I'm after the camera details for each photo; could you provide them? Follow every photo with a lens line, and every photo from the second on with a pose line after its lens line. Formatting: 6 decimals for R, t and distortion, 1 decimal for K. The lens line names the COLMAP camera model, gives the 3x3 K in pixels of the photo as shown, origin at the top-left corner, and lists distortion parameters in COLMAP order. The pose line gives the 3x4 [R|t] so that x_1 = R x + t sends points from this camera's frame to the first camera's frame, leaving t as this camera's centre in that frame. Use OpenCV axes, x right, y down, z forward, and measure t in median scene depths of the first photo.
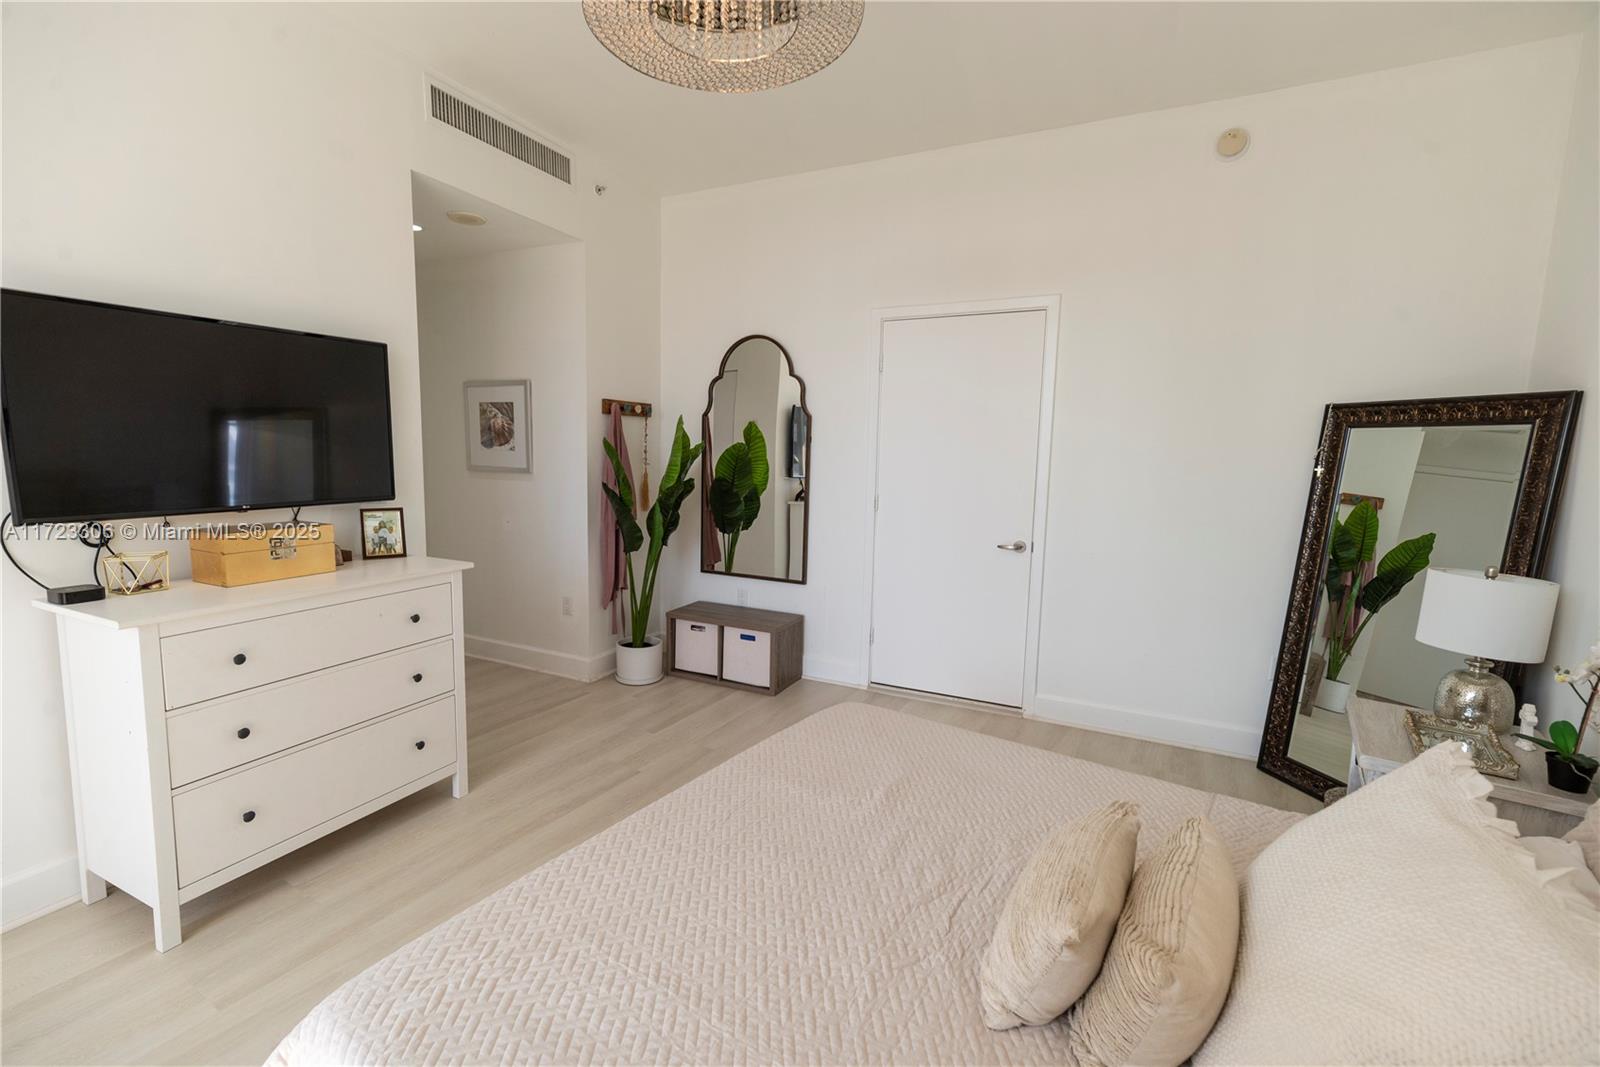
lens RADIAL K [[694.9, 0, 799.4], [0, 694.9, 531.8], [0, 0, 1]] dist [0.004731, 0.001722]
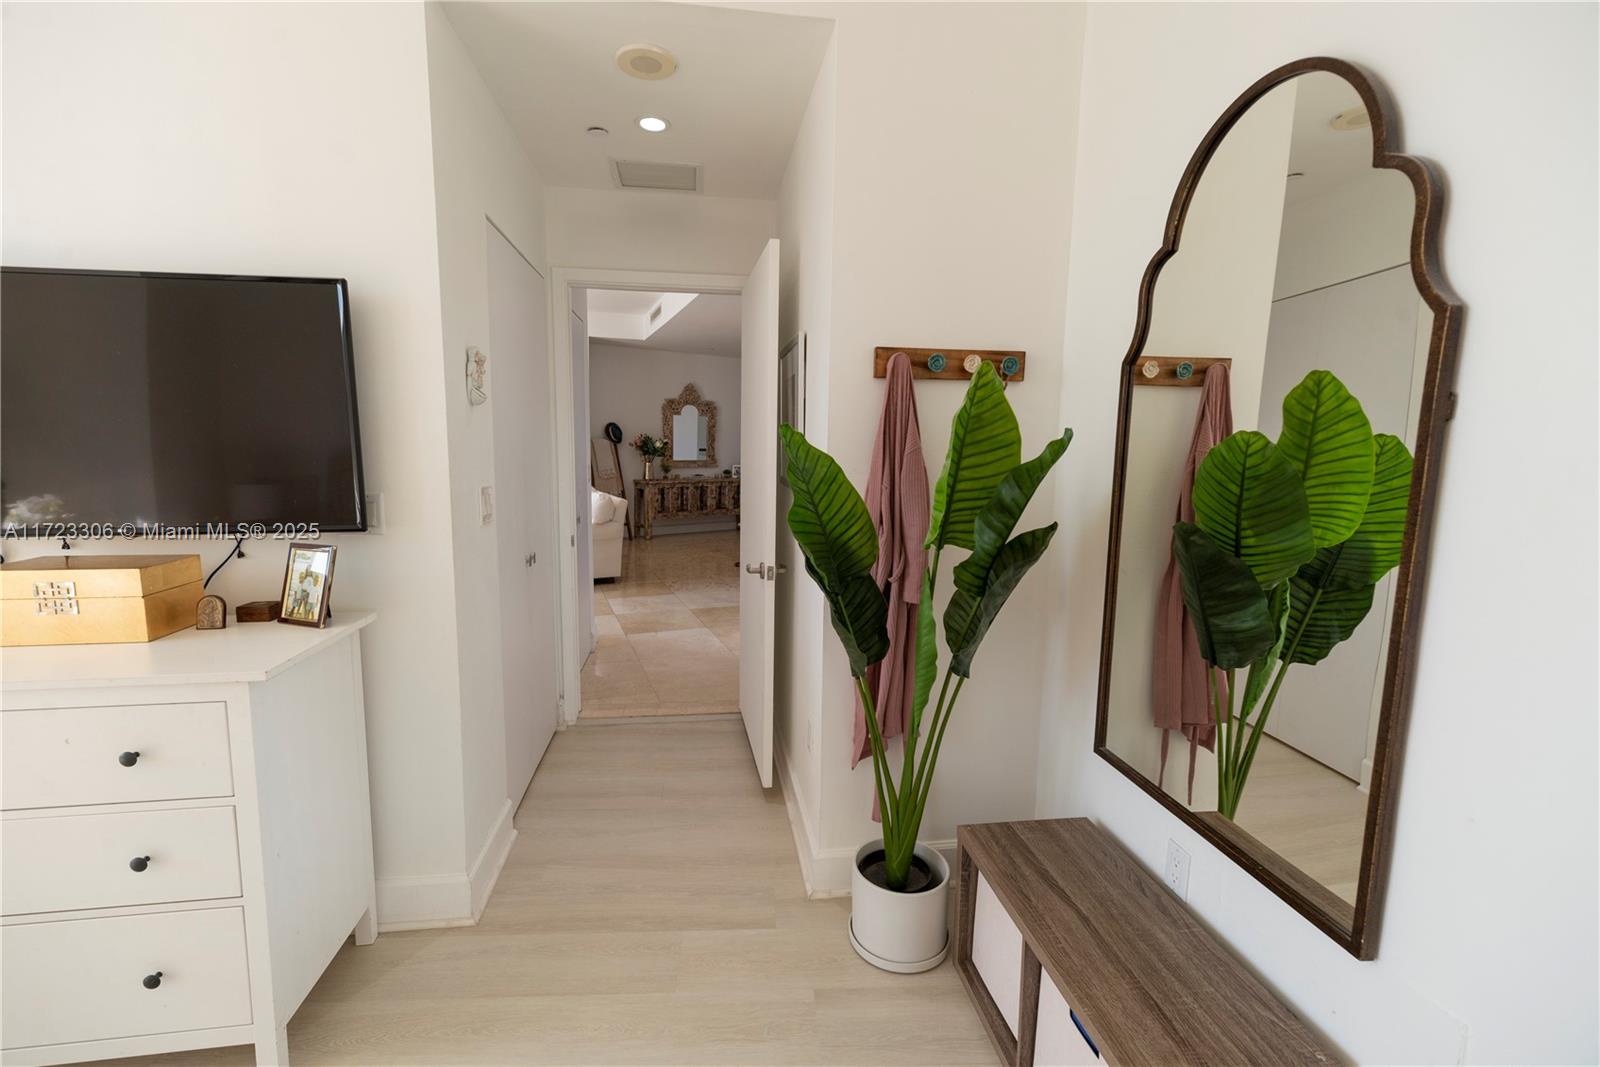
lens RADIAL K [[694.9, 0, 797.0], [0, 694.9, 536.4], [0, 0, 1]] dist [0.004731, 0.001722]
pose [[0.541826, 0.094288, -0.835185, 0.103179], [-0.100119, 0.993853, 0.047249, -0.075963], [0.834506, 0.058017, 0.547935, 0.680923]]
